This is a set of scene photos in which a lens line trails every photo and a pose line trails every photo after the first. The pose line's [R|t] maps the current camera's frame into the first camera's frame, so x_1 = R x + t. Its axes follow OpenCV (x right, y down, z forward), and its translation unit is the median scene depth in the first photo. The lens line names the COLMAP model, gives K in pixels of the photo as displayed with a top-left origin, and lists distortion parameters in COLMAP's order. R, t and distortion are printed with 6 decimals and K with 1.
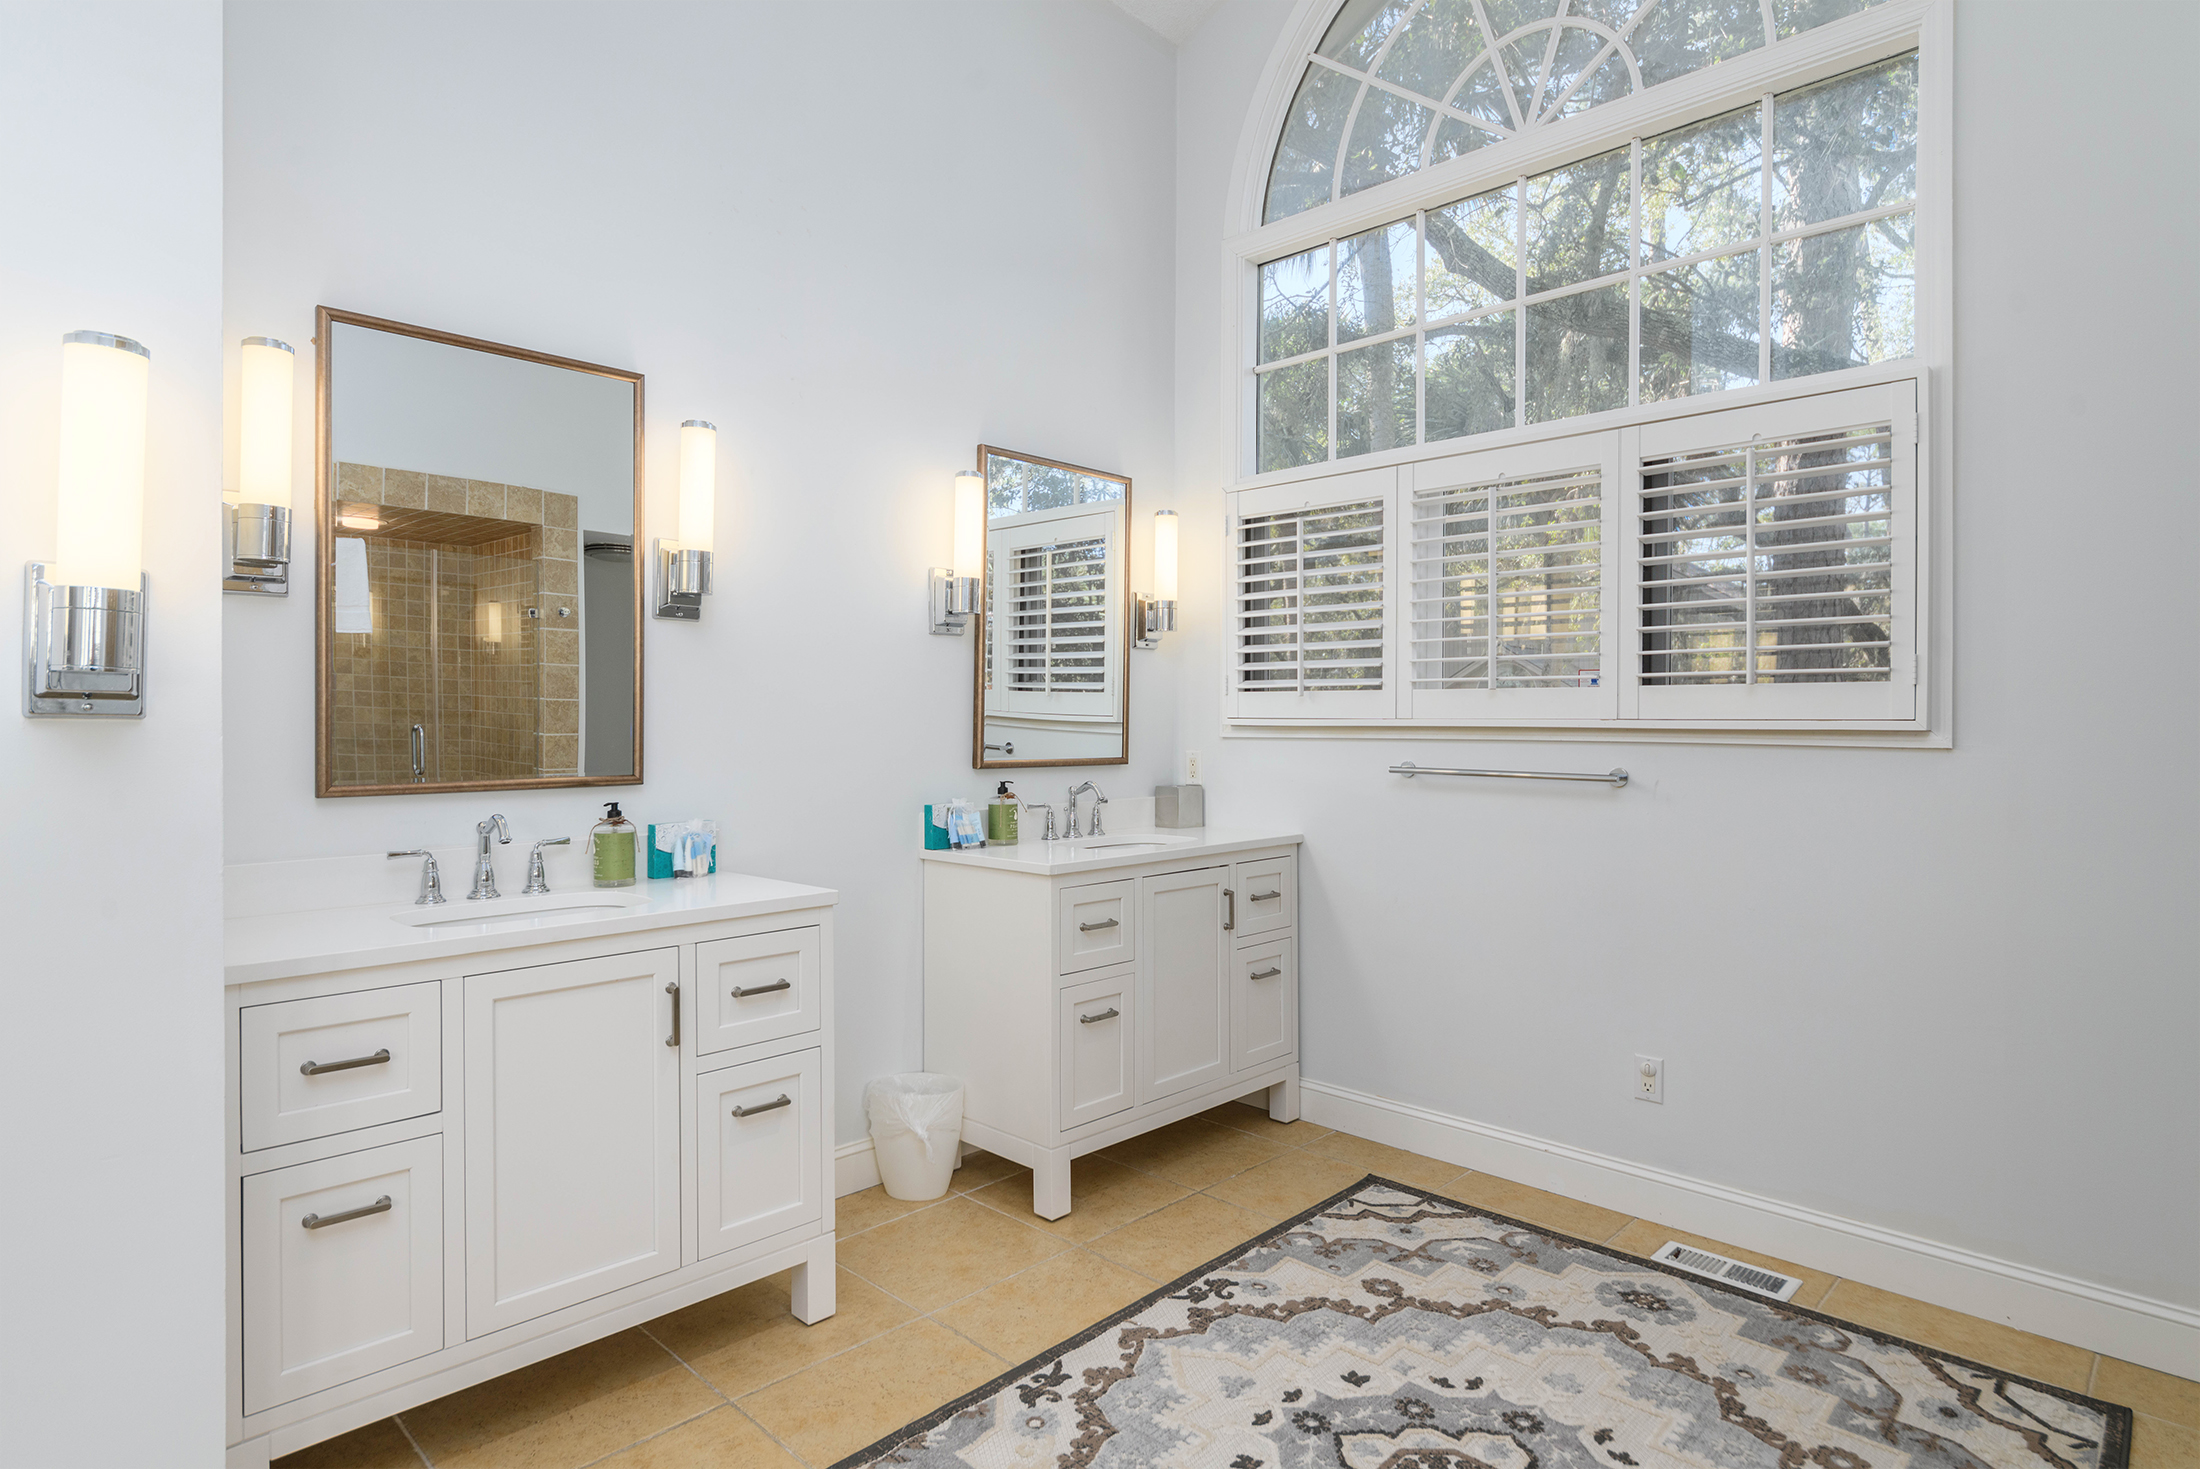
lens RADIAL K [[1166.8, 0, 1097.5], [0, 1166.8, 717.3], [0, 0, 1]] dist [-0.010735, 0.002153]
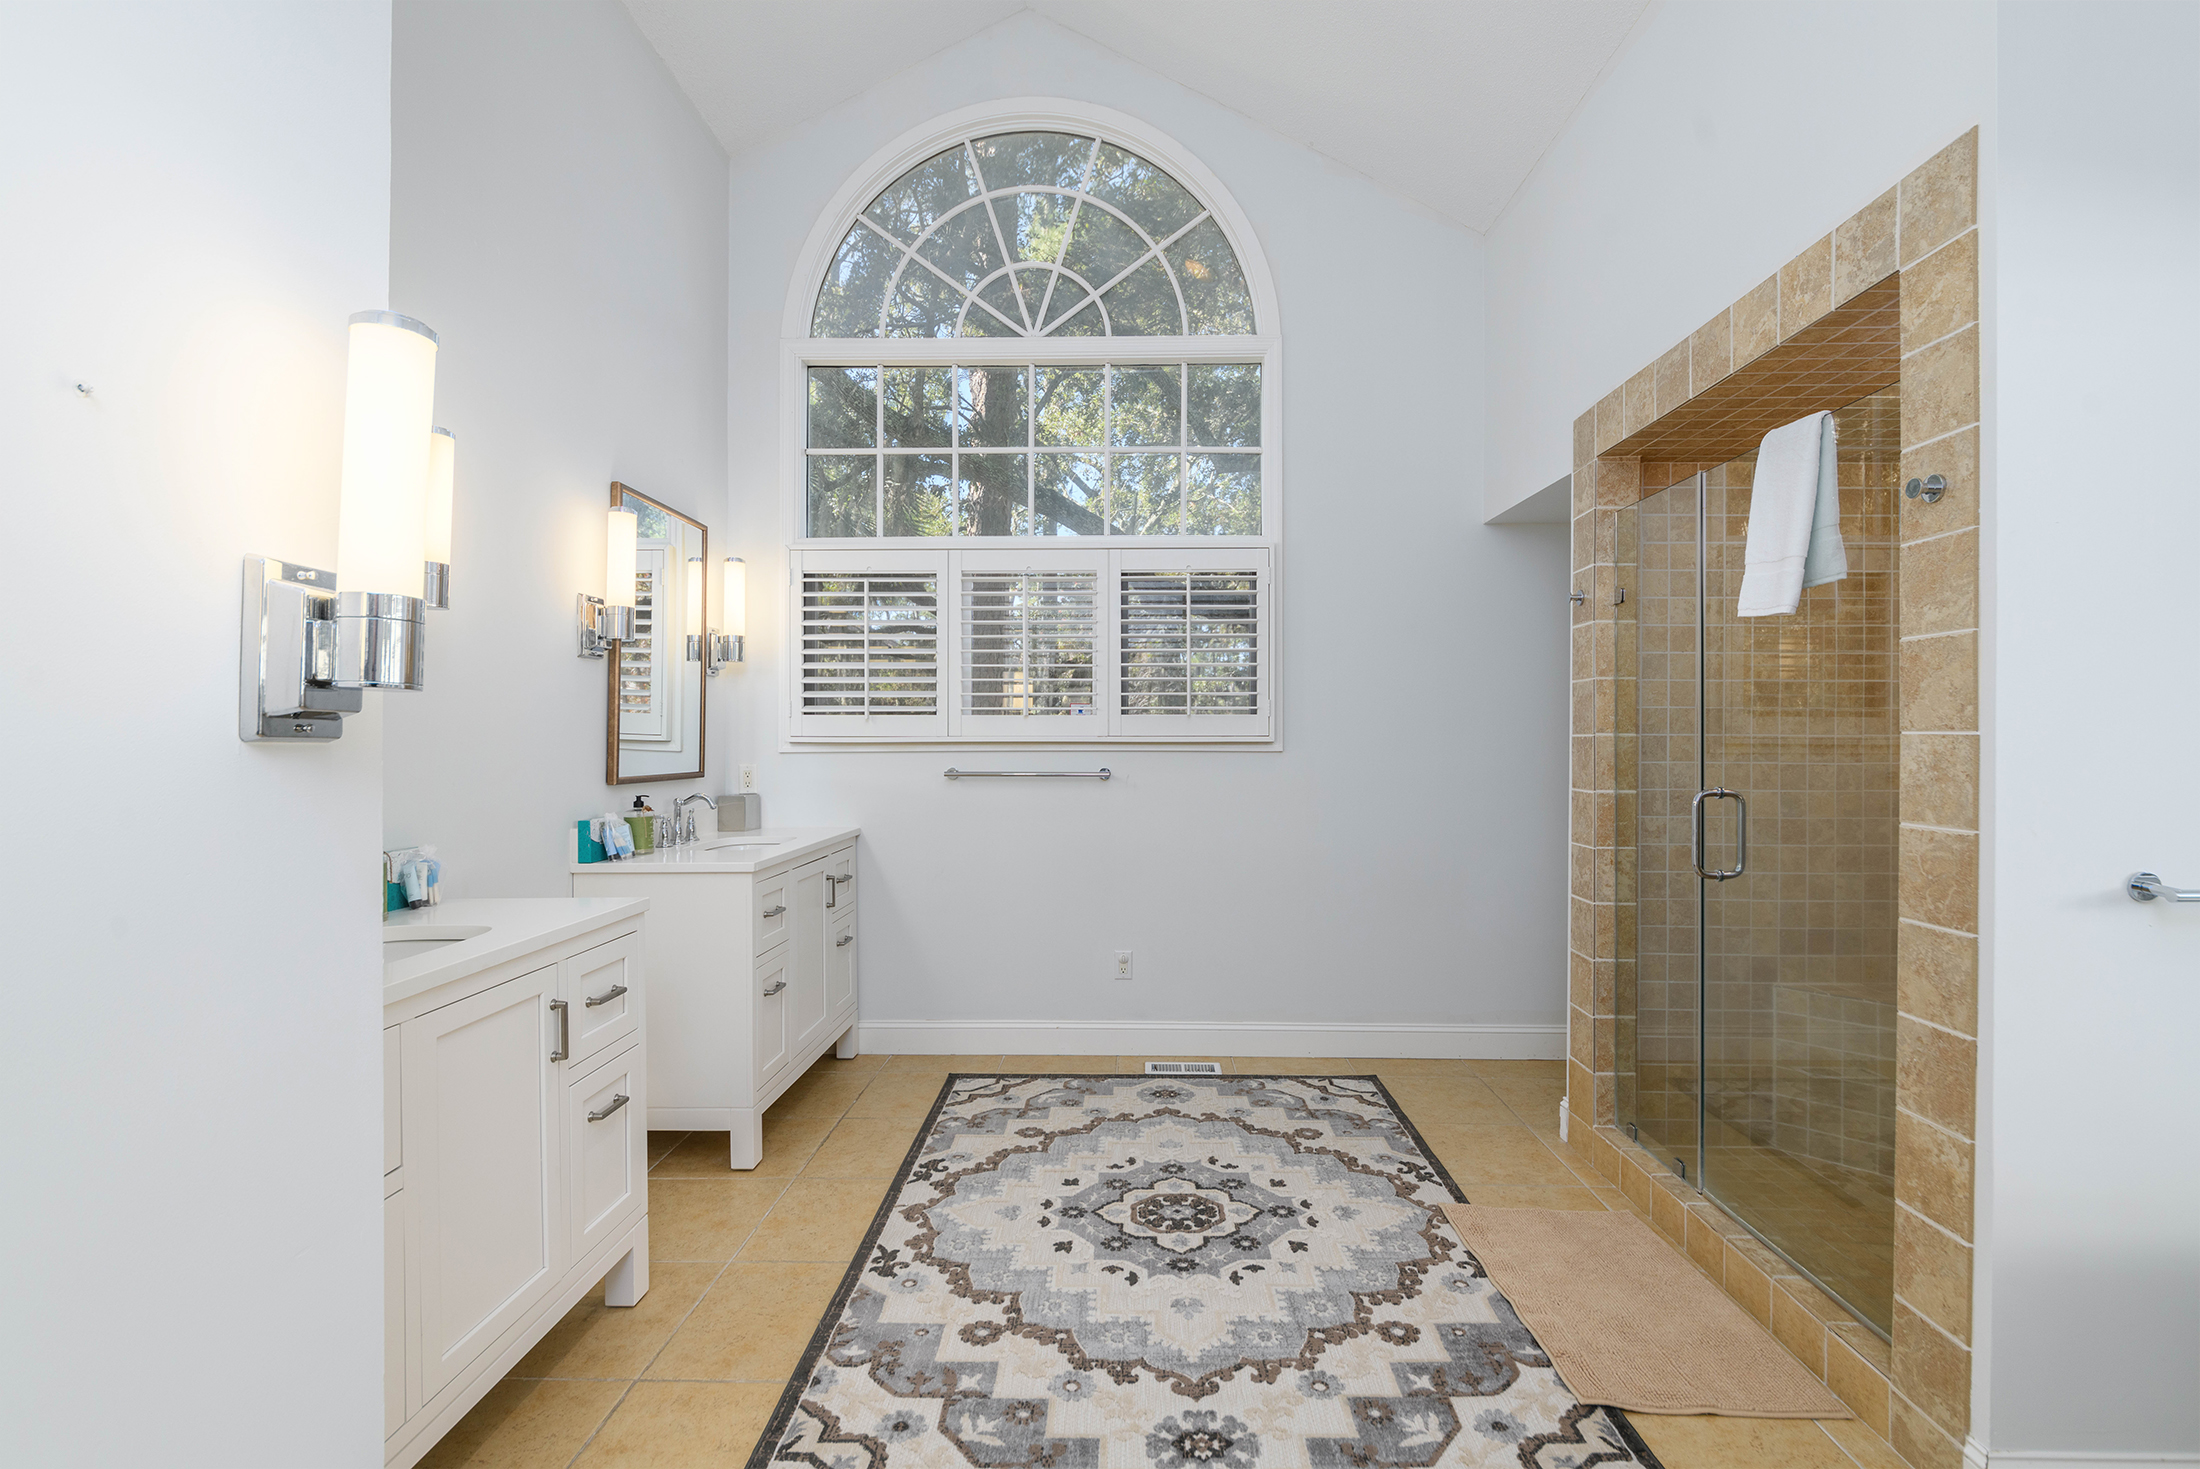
lens RADIAL K [[1009.6, 0, 1098.0], [0, 1009.6, 727.4], [0, 0, 1]] dist [-0.008457, 0.000128]
pose [[0.729876, 0.002216, 0.683576, -0.548089], [0.003028, 0.999974, -0.006474, -0.001614], [-0.683573, 0.006795, 0.729850, 0.030908]]
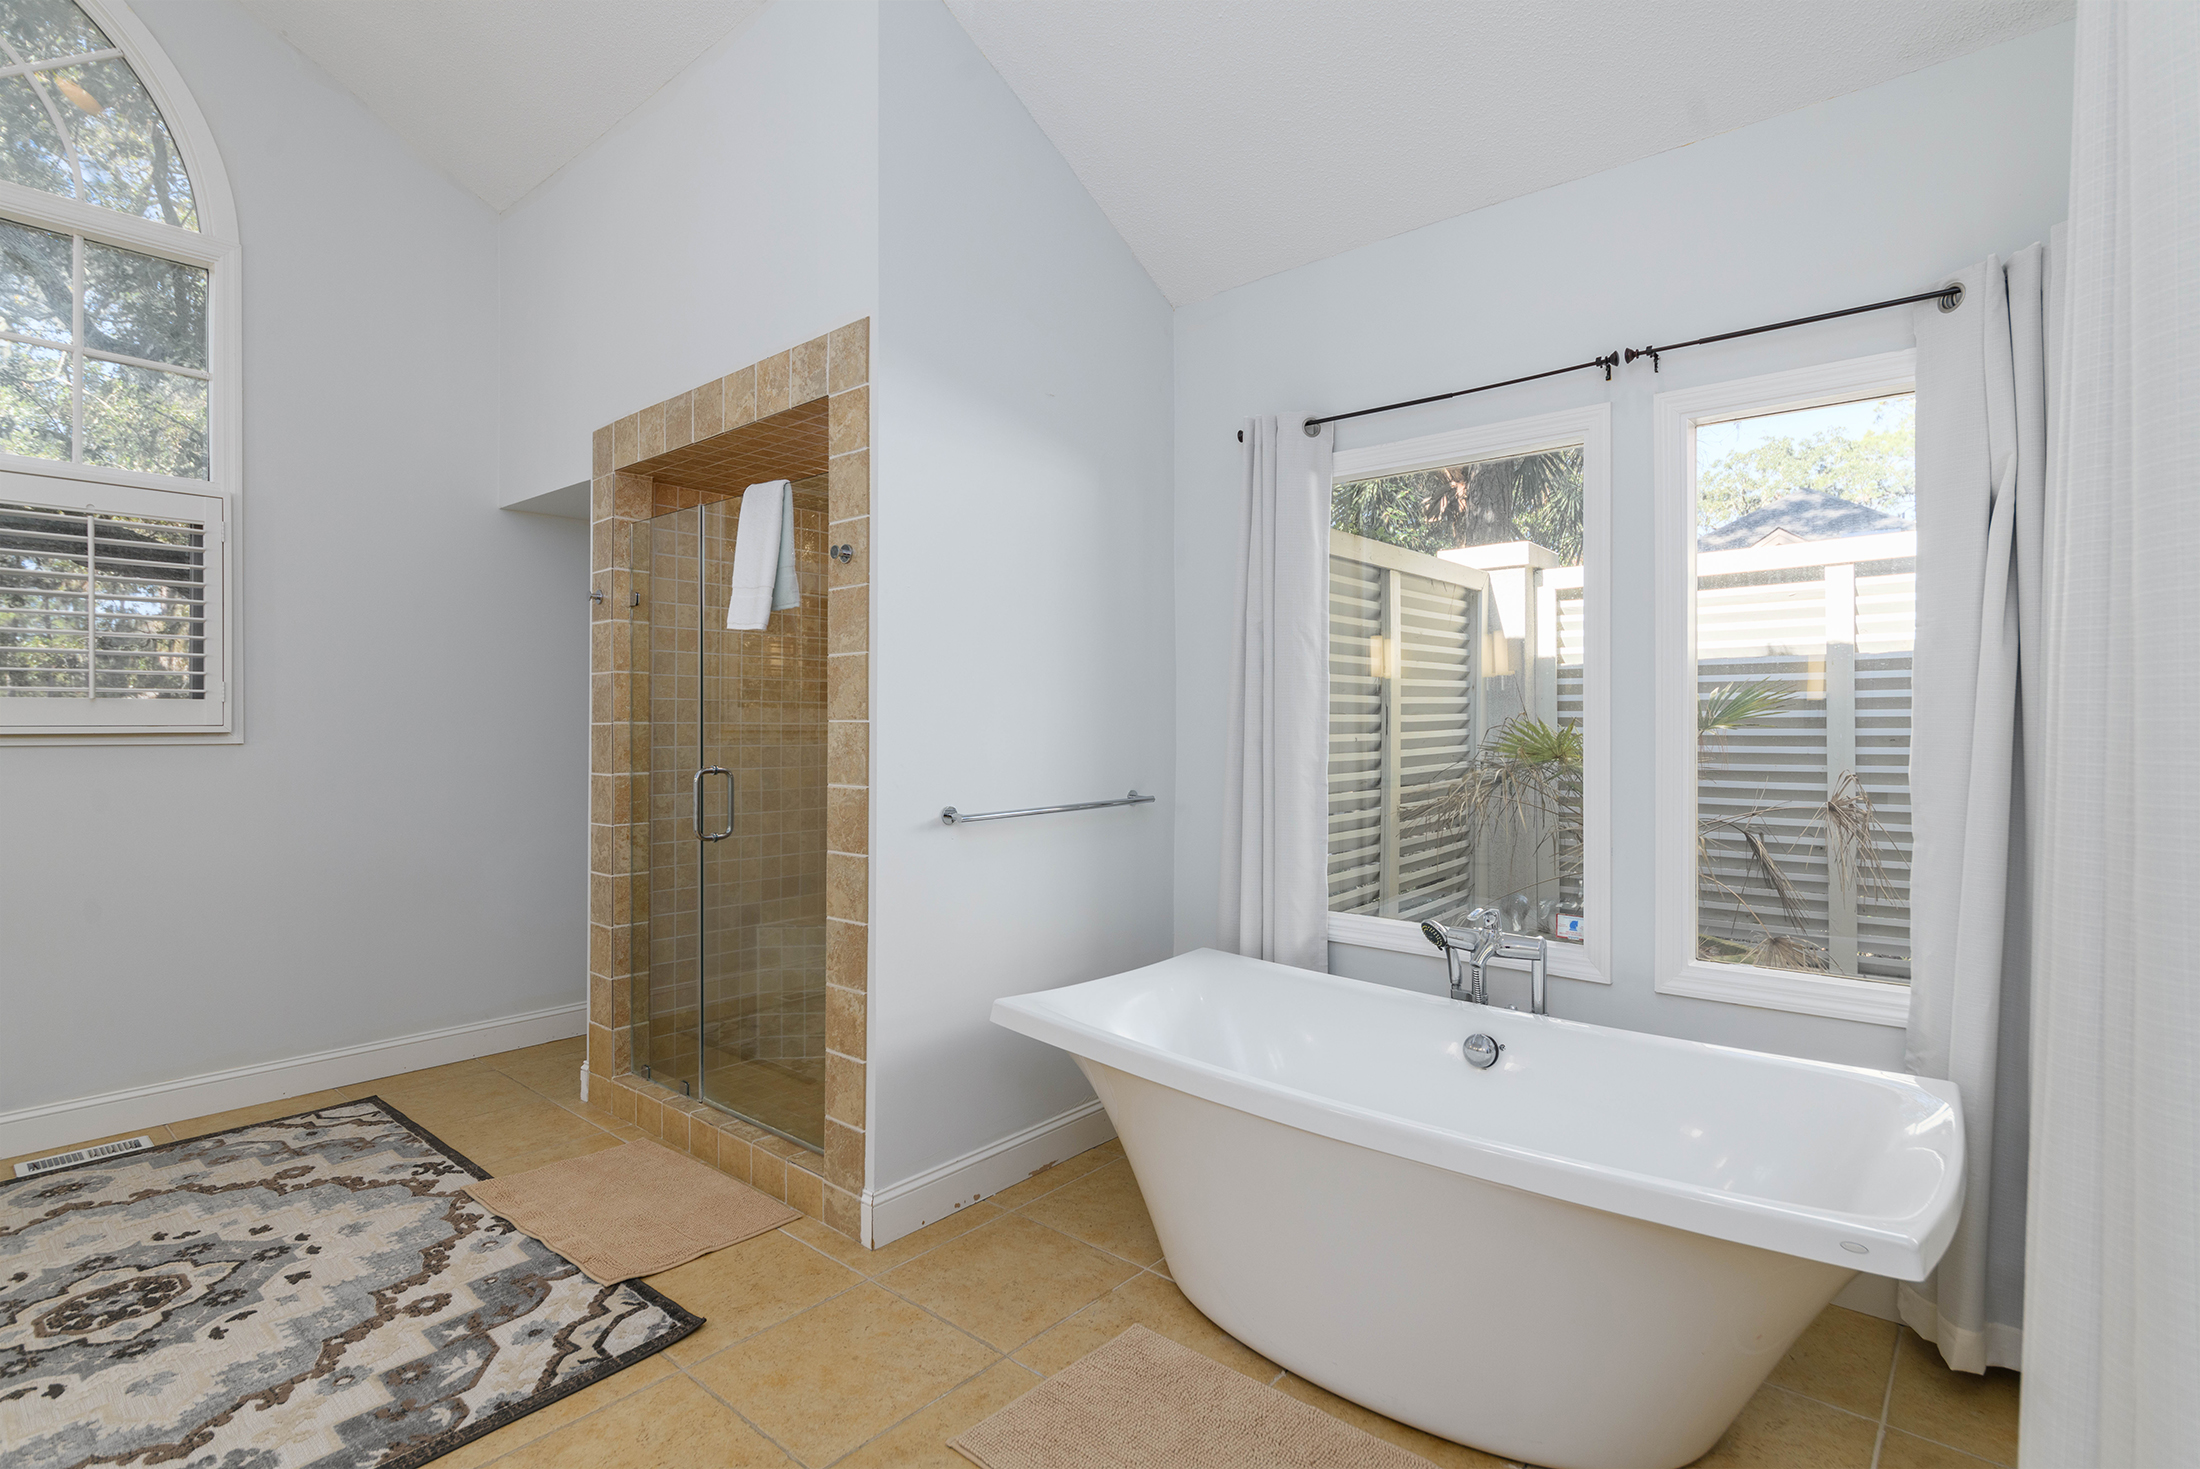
lens RADIAL K [[1086.3, 0, 1107.9], [0, 1086.3, 729.7], [0, 0, 1]] dist [0.000890, 0.002185]
pose [[-0.073220, -0.007935, 0.997284, -0.759059], [0.003130, 0.999962, 0.008186, -0.000123], [-0.997311, 0.003721, -0.073193, -0.039134]]
